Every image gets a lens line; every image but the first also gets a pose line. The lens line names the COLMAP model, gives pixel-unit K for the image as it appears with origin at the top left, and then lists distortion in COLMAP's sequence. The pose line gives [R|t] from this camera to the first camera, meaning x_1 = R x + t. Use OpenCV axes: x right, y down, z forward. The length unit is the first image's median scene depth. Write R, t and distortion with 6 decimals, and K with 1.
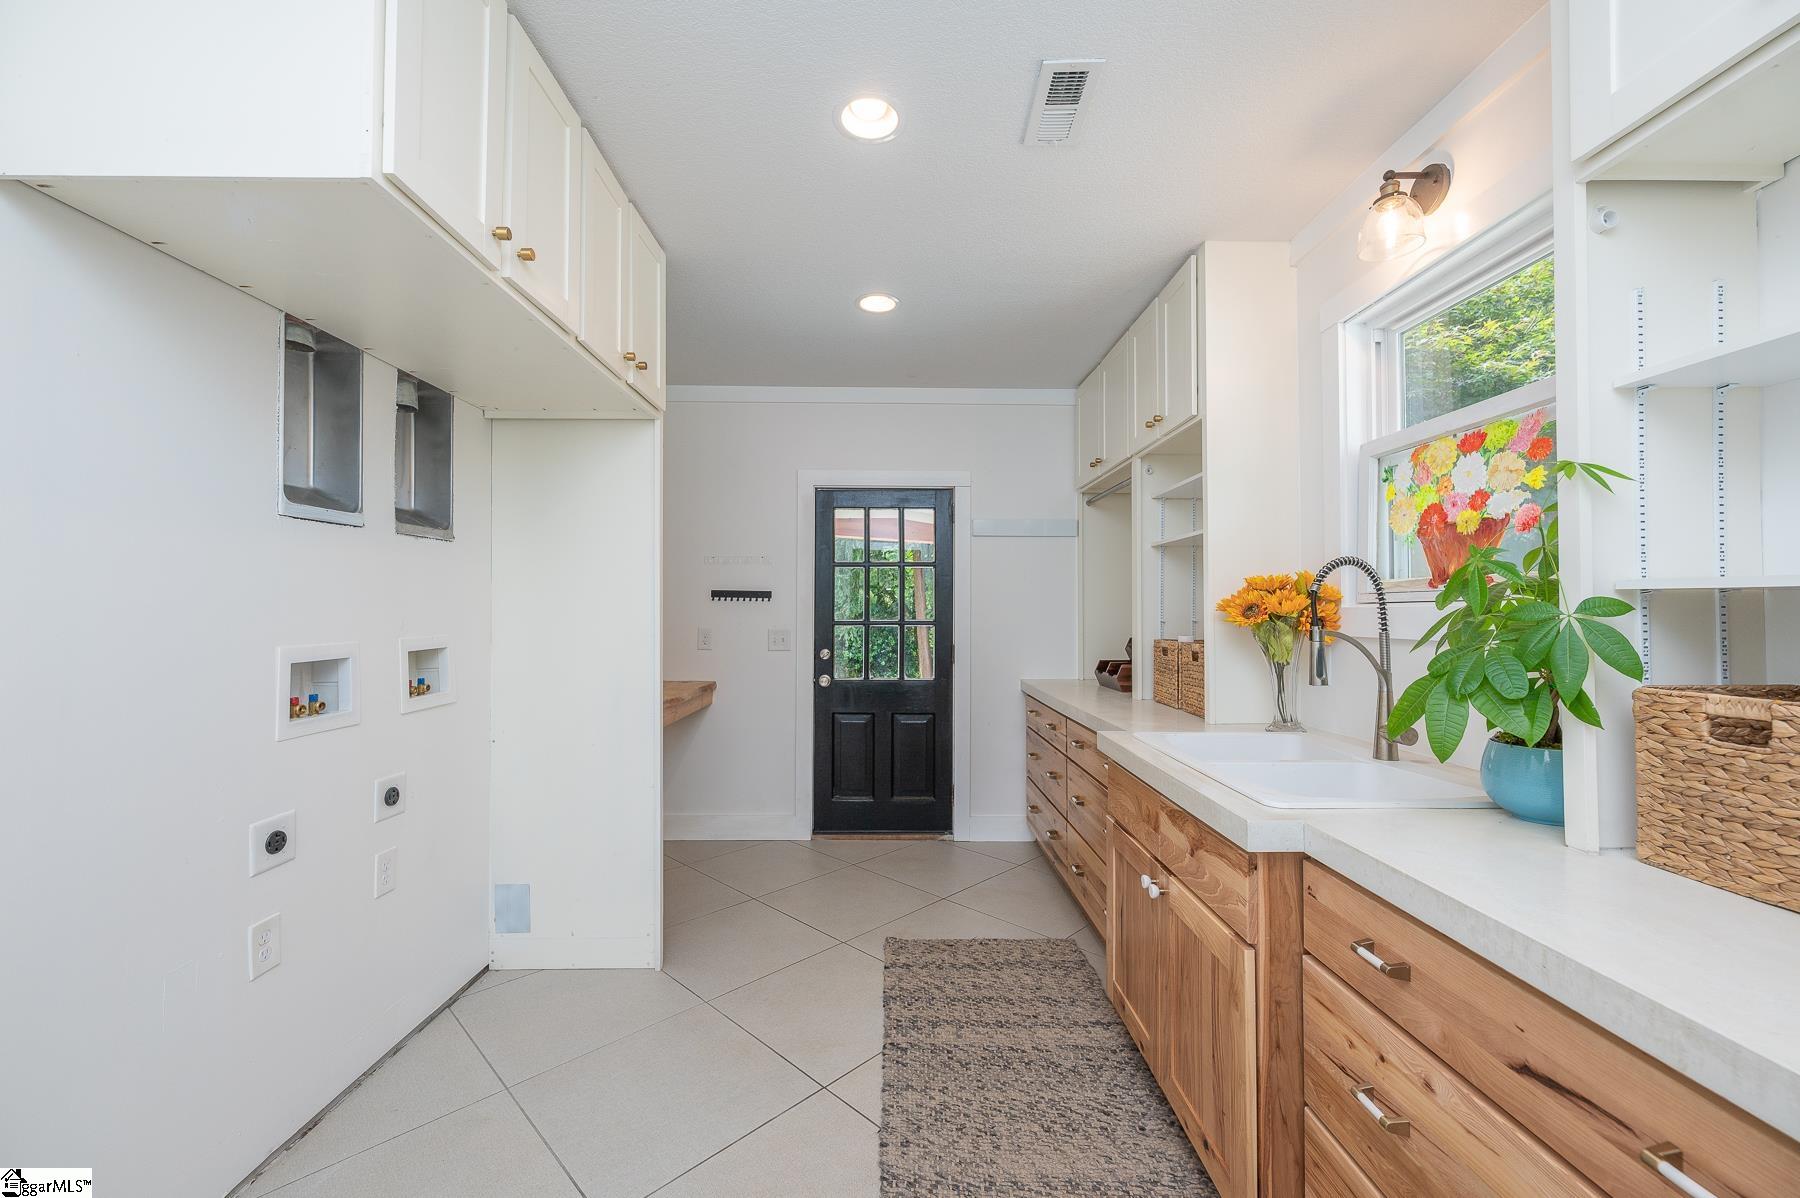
lens RADIAL K [[712.4, 0, 896.1], [0, 712.4, 595.1], [0, 0, 1]] dist [-0.002030, 0.000492]
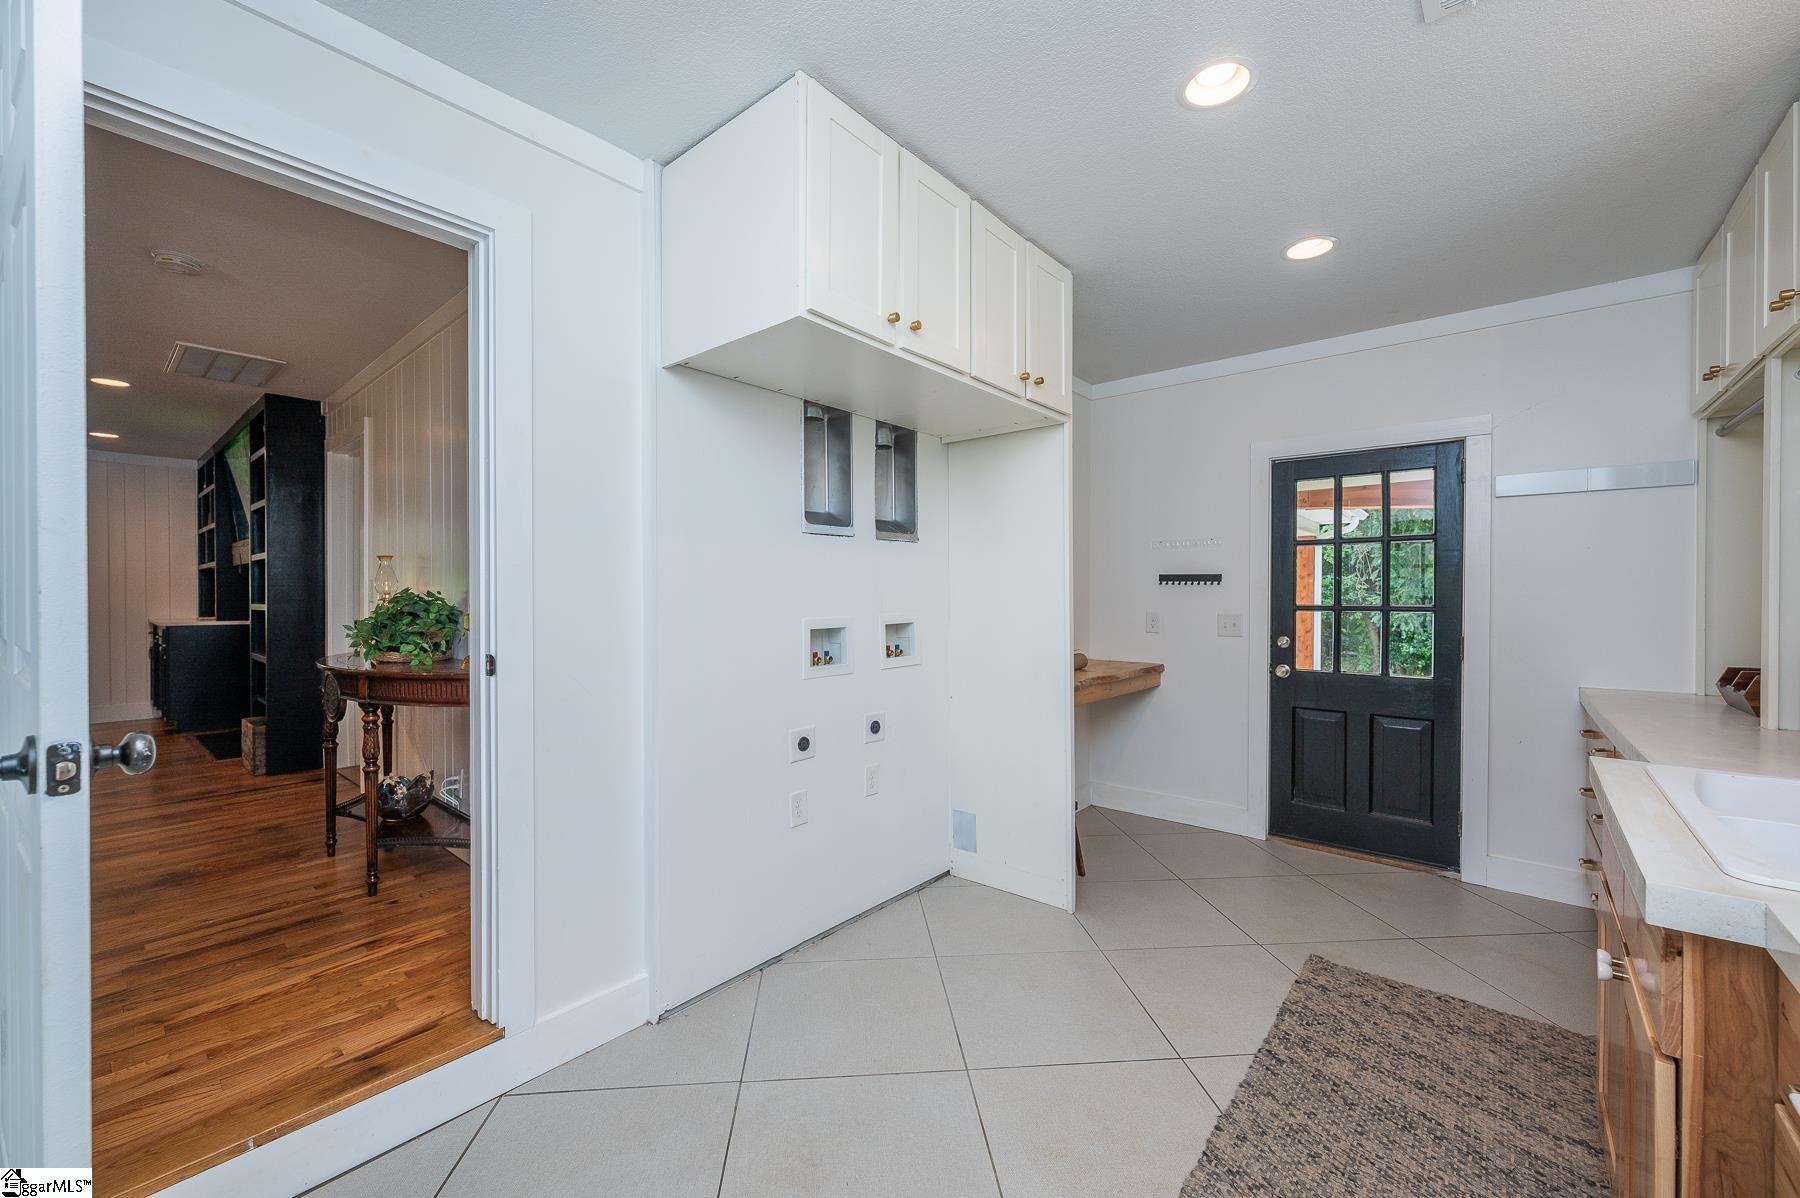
lens RADIAL K [[712.4, 0, 896.1], [0, 712.4, 595.1], [0, 0, 1]] dist [-0.002030, 0.000492]
pose [[0.755023, -0.001331, -0.655697, 0.205592], [0.015647, 0.999750, 0.015988, 0.000836], [0.655512, -0.022331, 0.754855, -0.023124]]
